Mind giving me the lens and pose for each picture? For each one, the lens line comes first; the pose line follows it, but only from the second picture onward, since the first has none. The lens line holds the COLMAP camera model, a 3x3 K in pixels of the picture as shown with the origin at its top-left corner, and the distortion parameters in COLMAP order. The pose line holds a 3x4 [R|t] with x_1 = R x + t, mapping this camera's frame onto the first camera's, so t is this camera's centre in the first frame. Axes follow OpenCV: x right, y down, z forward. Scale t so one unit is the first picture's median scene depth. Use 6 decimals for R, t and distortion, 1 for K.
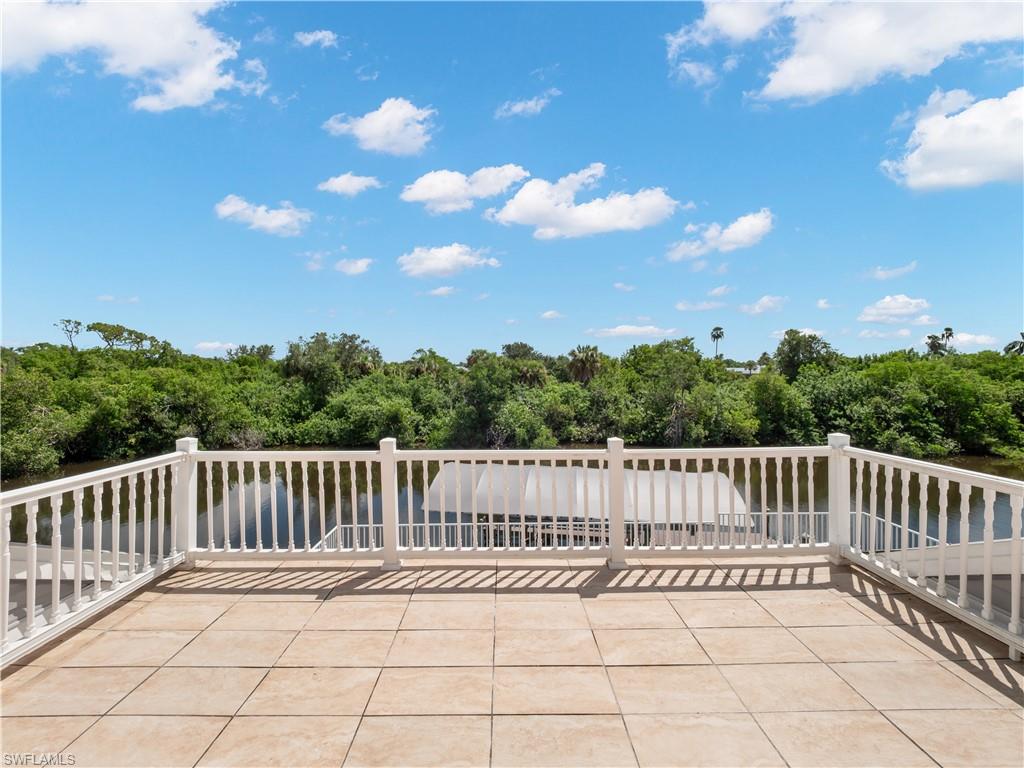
lens RADIAL K [[436.1, 0, 508.0], [0, 436.1, 377.4], [0, 0, 1]] dist [-0.000269, -0.001932]
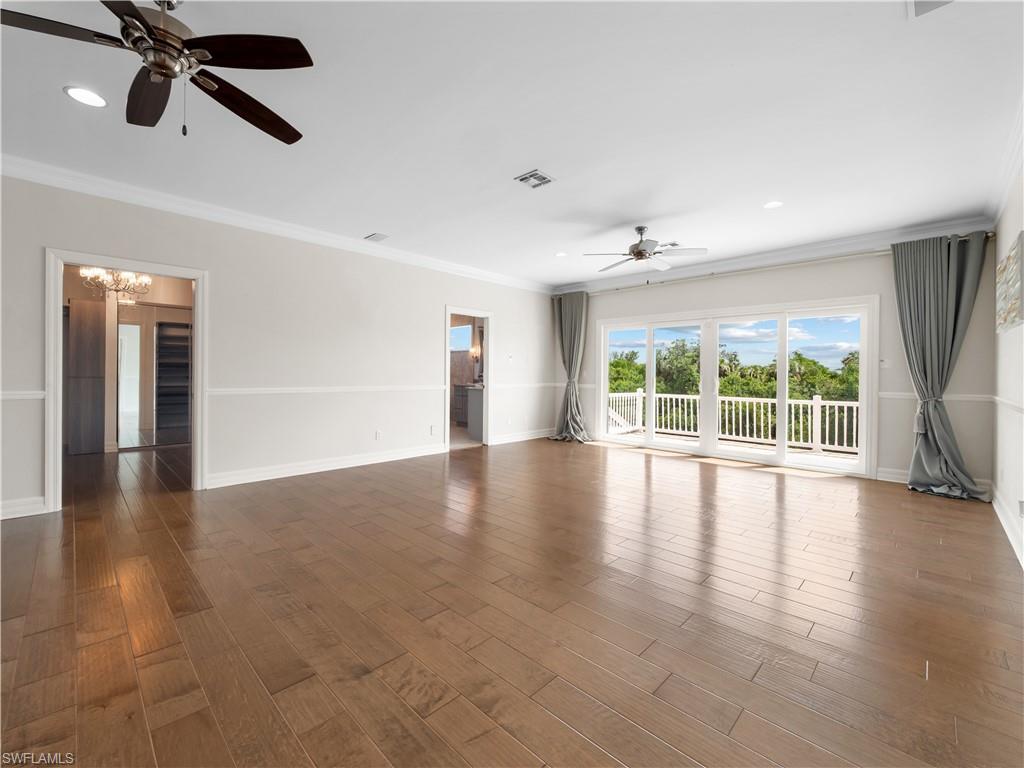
lens RADIAL K [[436.1, 0, 505.6], [0, 436.1, 375.5], [0, 0, 1]] dist [-0.000269, -0.001932]
pose [[0.711083, 0.016000, -0.702926, 0.042913], [-0.026466, 0.999642, -0.004020, 0.008800], [0.702609, 0.021462, 0.711252, -0.115256]]
